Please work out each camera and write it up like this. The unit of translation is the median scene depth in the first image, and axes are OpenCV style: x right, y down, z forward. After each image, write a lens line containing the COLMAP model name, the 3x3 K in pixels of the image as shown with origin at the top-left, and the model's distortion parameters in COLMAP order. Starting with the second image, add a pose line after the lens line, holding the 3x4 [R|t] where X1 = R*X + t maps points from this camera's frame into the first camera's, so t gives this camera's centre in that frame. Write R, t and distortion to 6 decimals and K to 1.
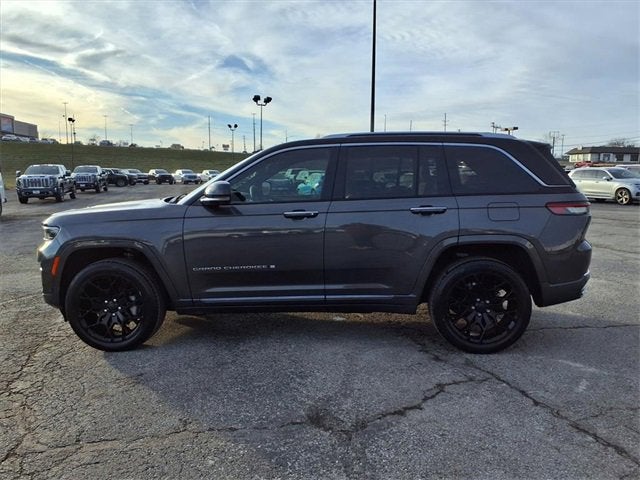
lens RADIAL K [[521.7, 0, 323.6], [0, 521.7, 242.7], [0, 0, 1]] dist [0.010279, -0.010124]
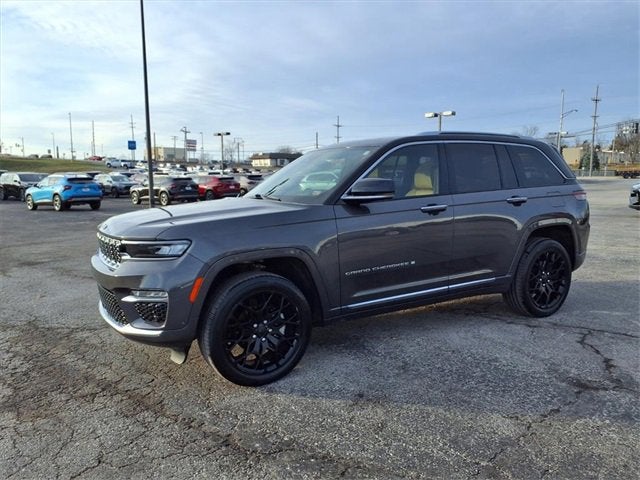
lens RADIAL K [[510.8, 0, 321.6], [0, 510.8, 255.5], [0, 0, 1]] dist [0.074195, -0.120995]
pose [[0.833721, -0.091051, 0.544627, -0.788734], [0.080175, 0.995820, 0.043749, -0.024852], [-0.546334, 0.007191, 0.837536, 0.278034]]
